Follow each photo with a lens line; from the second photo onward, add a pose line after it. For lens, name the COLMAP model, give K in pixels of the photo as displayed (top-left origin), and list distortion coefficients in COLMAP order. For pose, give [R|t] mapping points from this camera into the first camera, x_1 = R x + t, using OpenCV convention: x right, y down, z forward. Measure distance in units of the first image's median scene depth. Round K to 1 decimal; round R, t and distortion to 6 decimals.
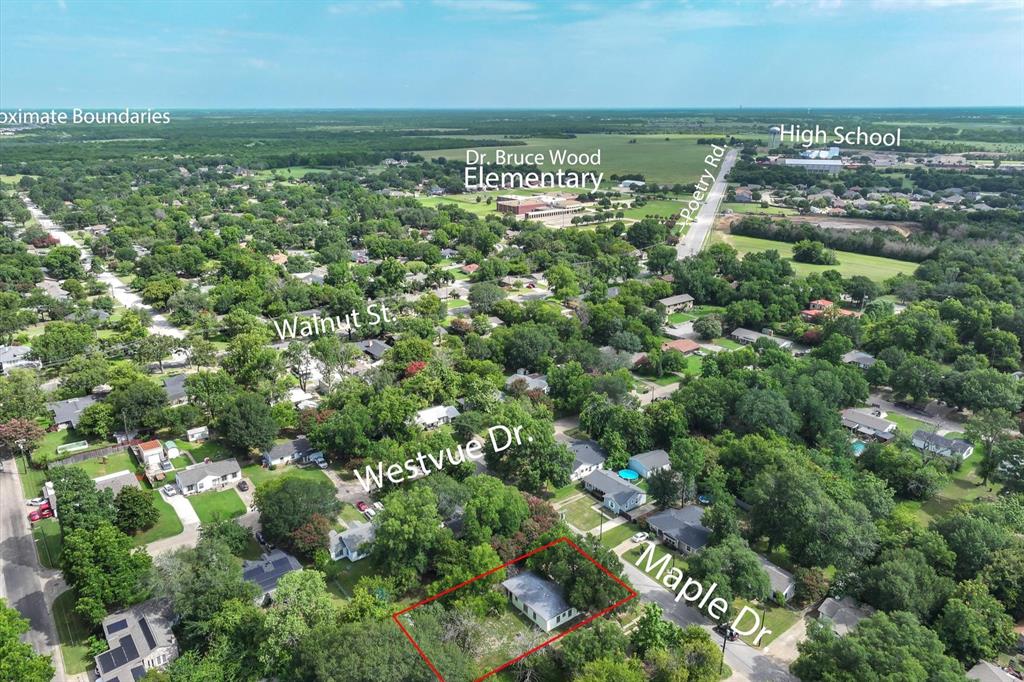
lens RADIAL K [[716.2, 0, 512.0], [0, 716.2, 341.0], [0, 0, 1]] dist [0.005905, 0.004279]
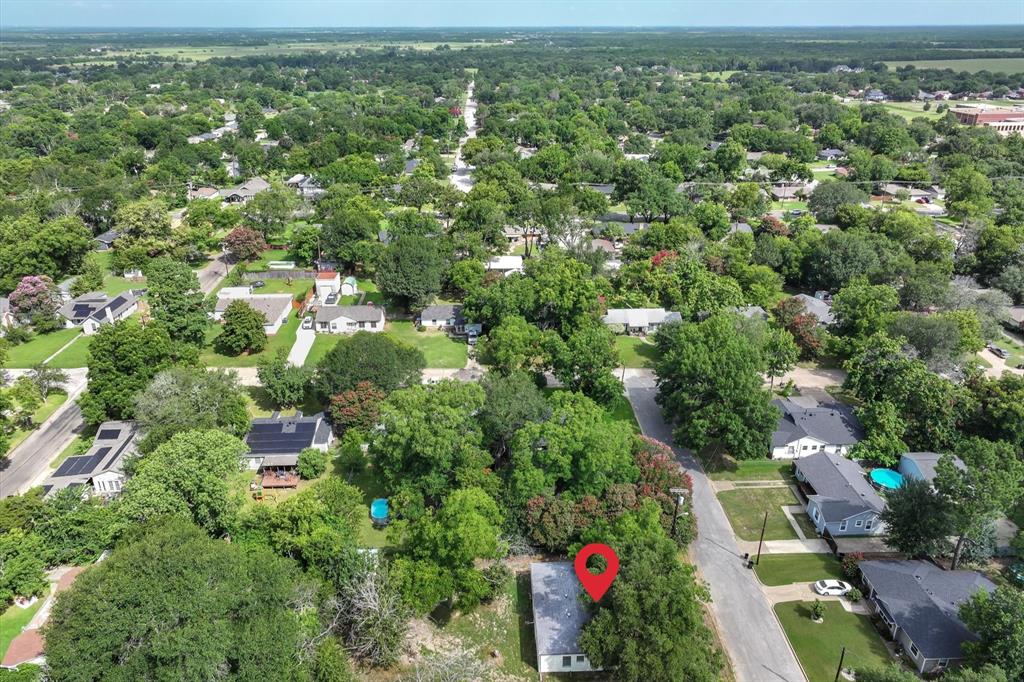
lens RADIAL K [[716.2, 0, 512.0], [0, 716.2, 341.0], [0, 0, 1]] dist [0.005905, 0.004279]
pose [[0.823357, 0.231828, -0.518015, 0.182172], [-0.177881, 0.972187, 0.152352, 0.044954], [0.538927, -0.033296, 0.841694, 0.353123]]
